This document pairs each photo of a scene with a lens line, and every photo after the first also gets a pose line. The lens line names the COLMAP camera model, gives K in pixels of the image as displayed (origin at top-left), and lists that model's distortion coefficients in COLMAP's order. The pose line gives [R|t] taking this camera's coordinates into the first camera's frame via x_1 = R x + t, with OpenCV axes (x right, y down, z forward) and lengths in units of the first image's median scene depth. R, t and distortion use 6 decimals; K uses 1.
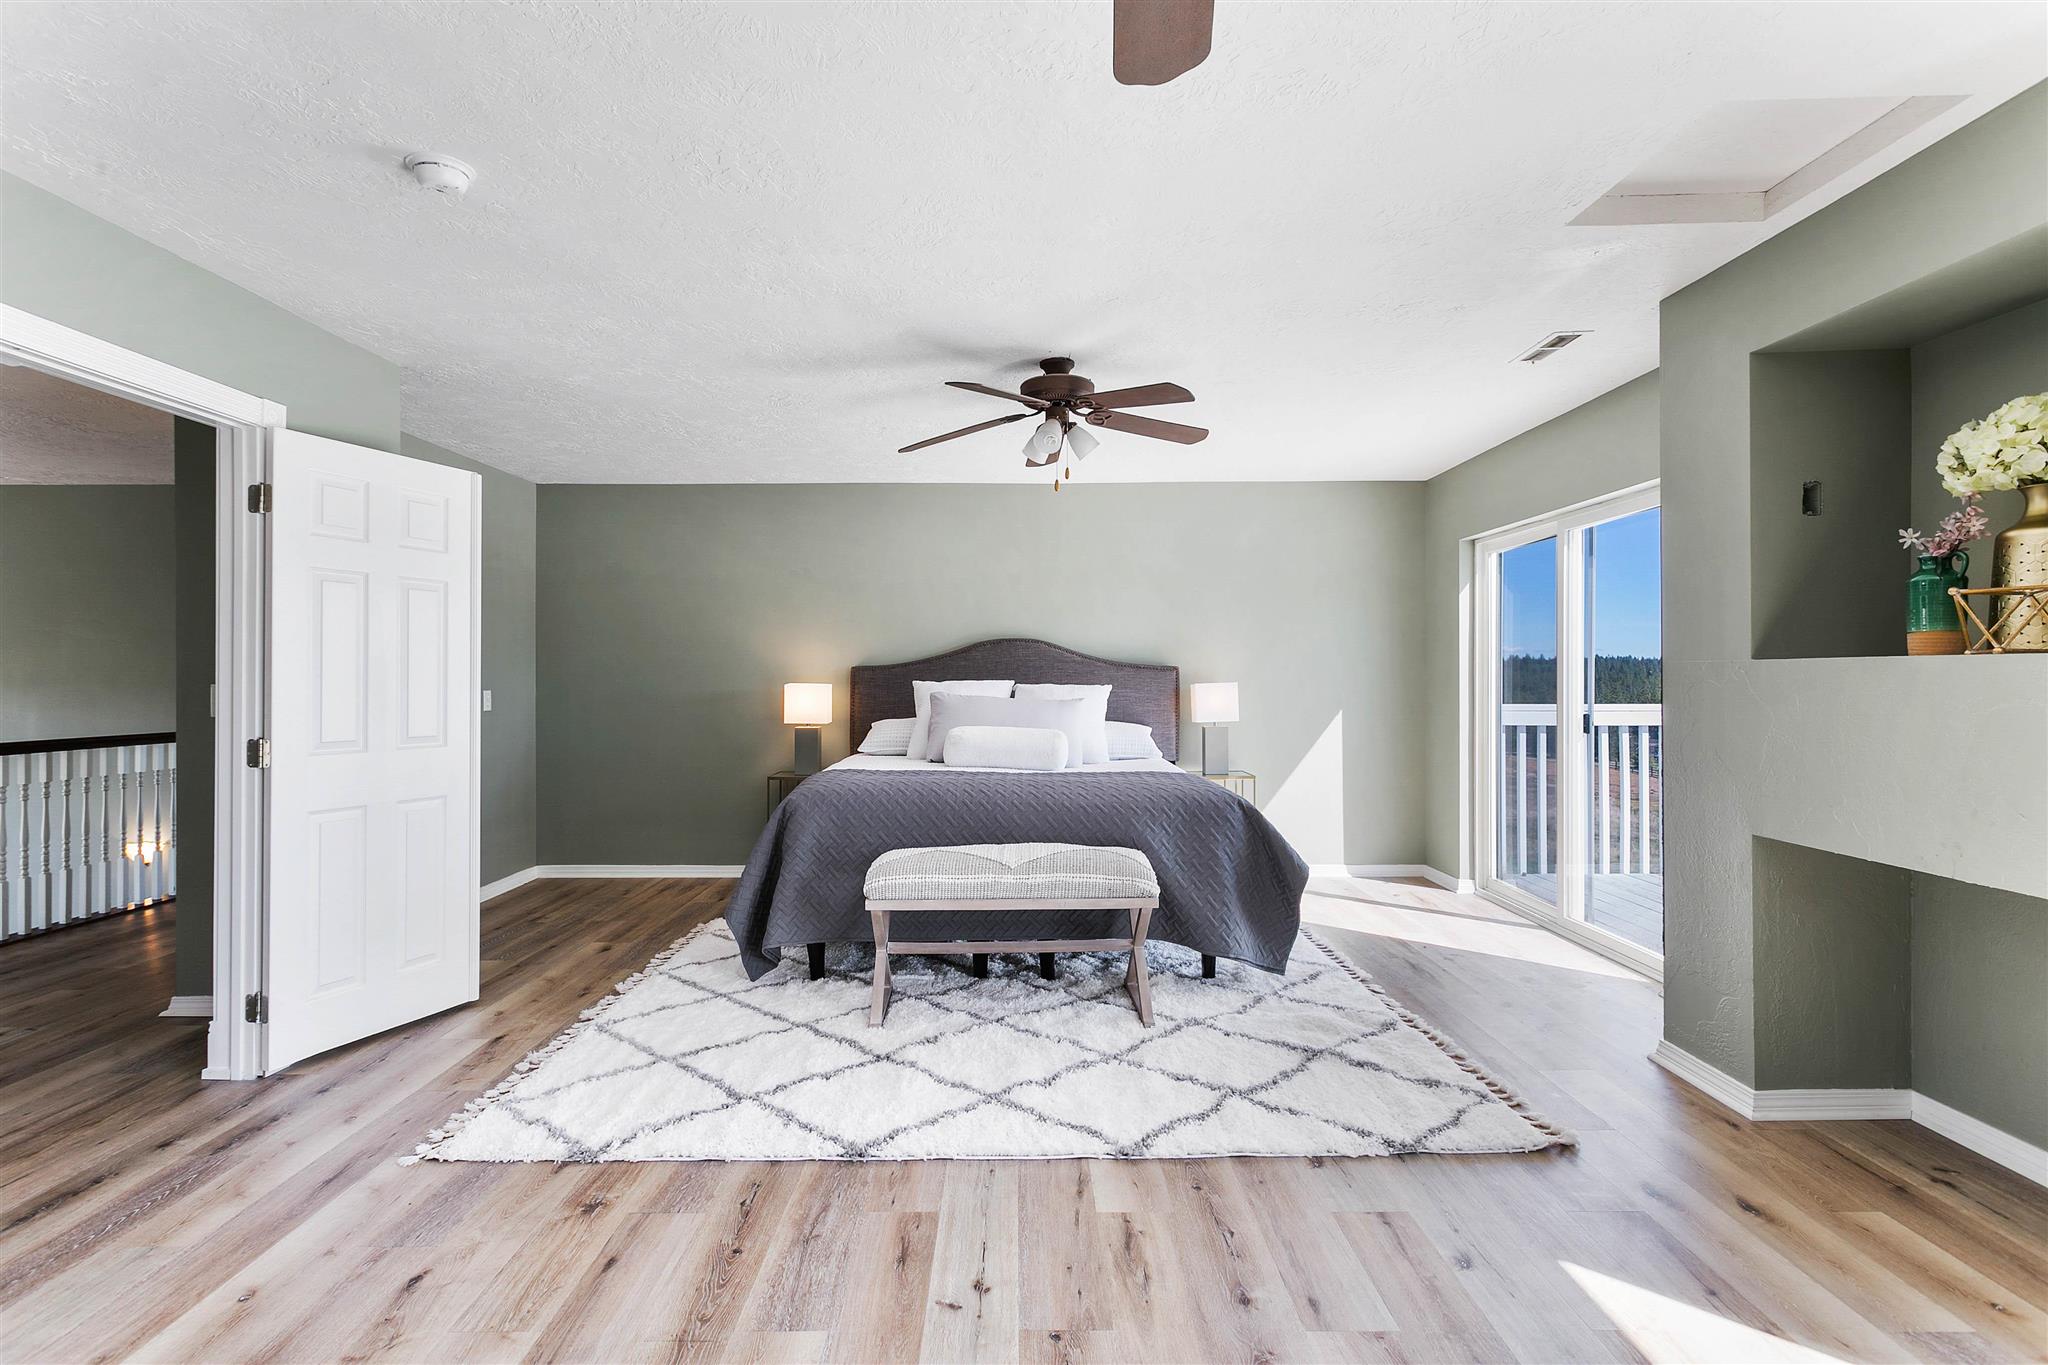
lens RADIAL K [[970.7, 0, 1028.7], [0, 970.7, 671.1], [0, 0, 1]] dist [-0.002836, 0.003393]
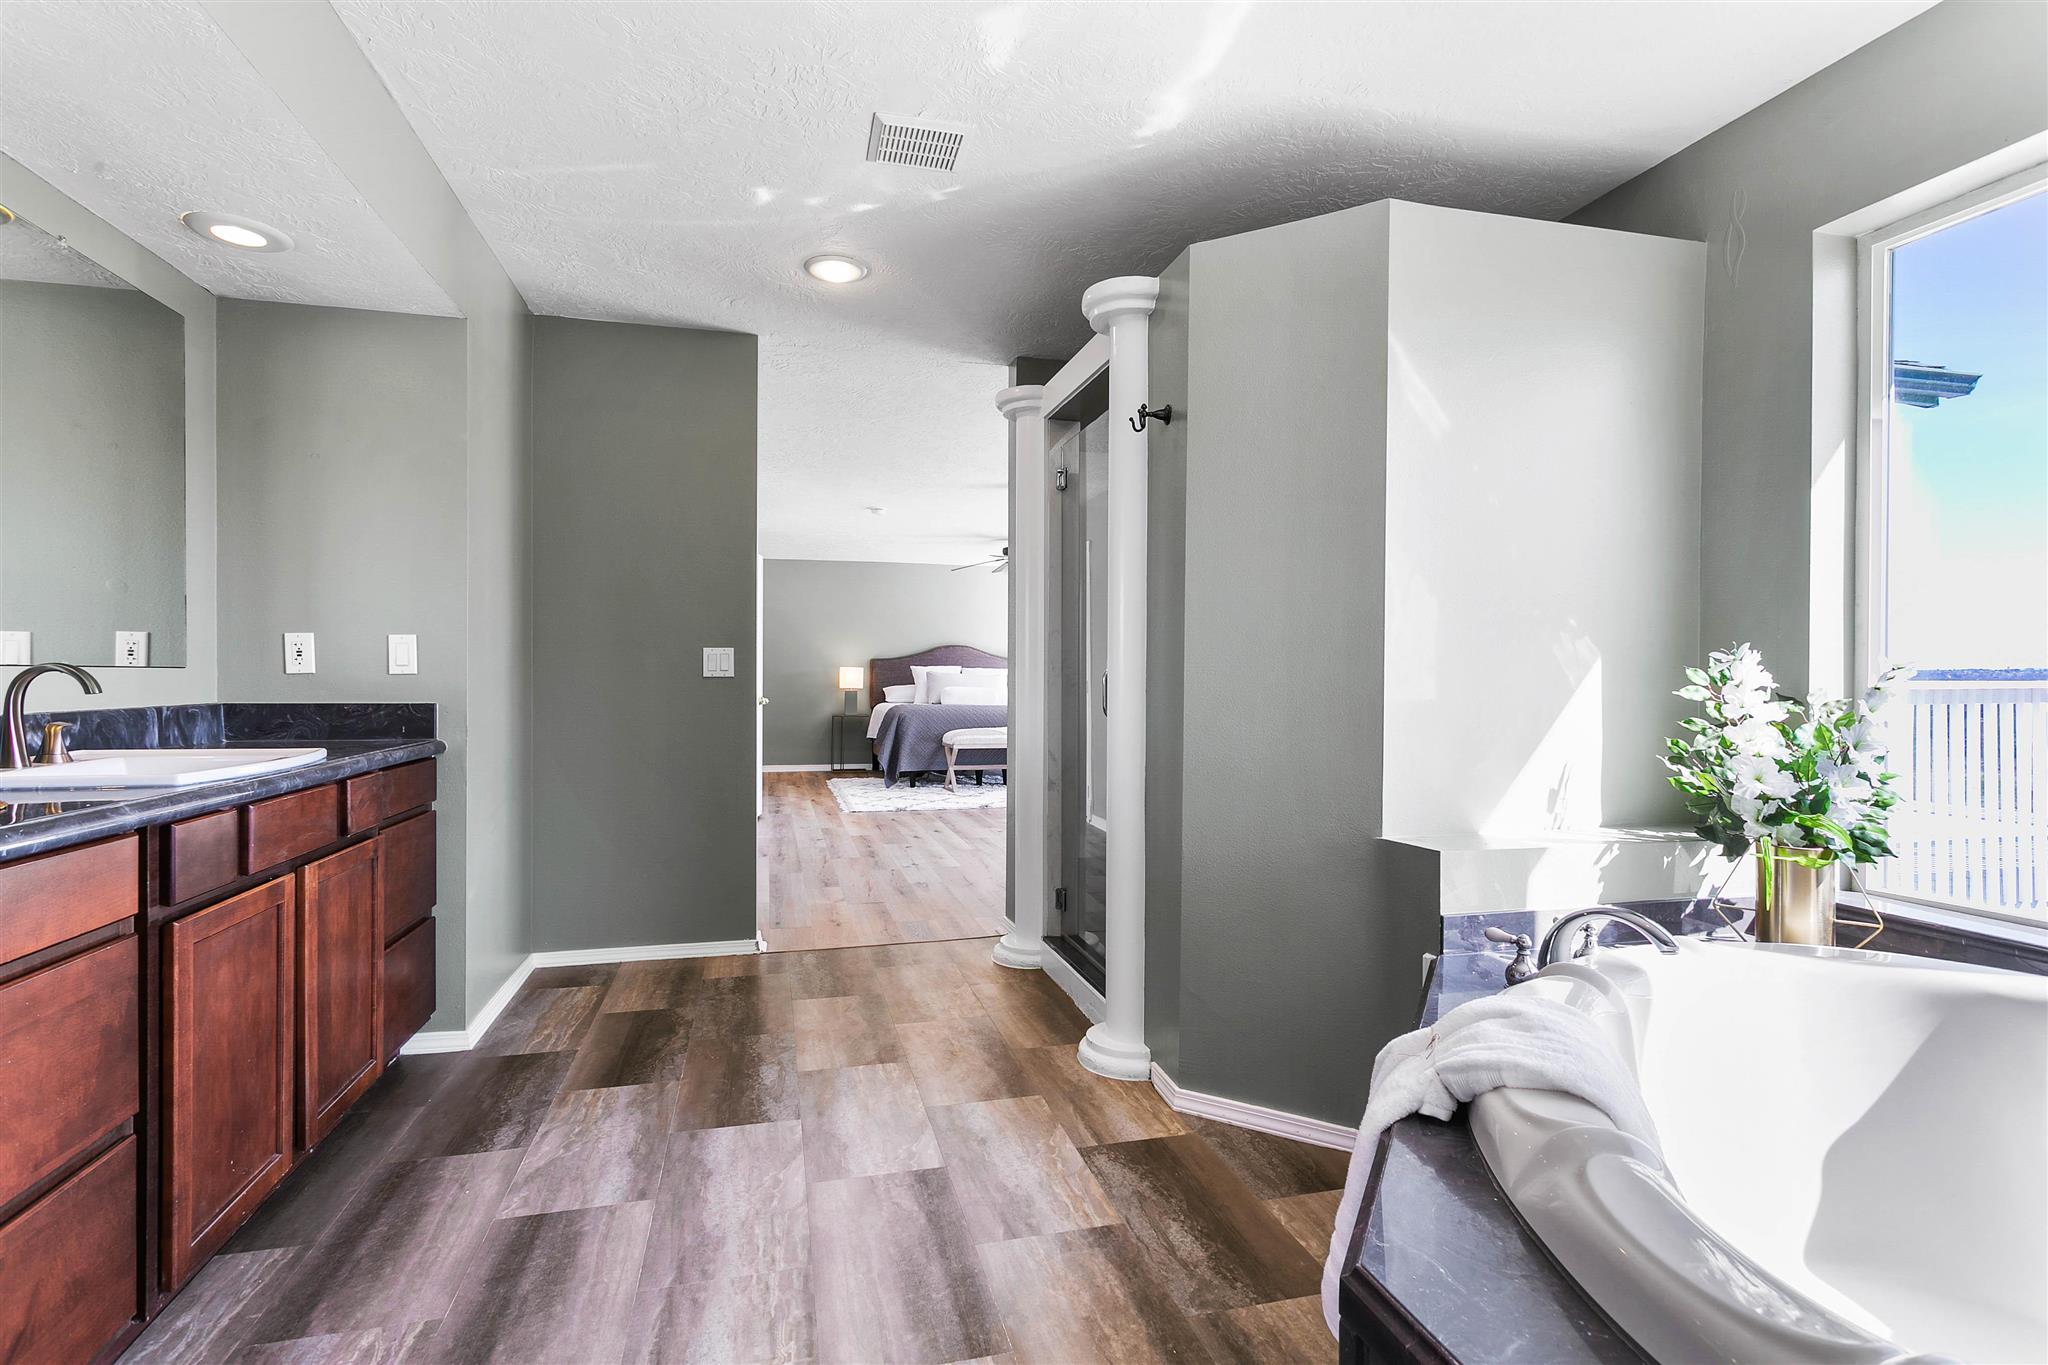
lens RADIAL K [[970.7, 0, 1031.0], [0, 970.7, 672.6], [0, 0, 1]] dist [-0.002836, 0.003393]
pose [[0.966668, 0.009082, 0.255873, -0.648925], [-0.009423, 0.999956, 0.000105, 0.033988], [-0.255861, -0.002512, 0.966710, -1.637251]]
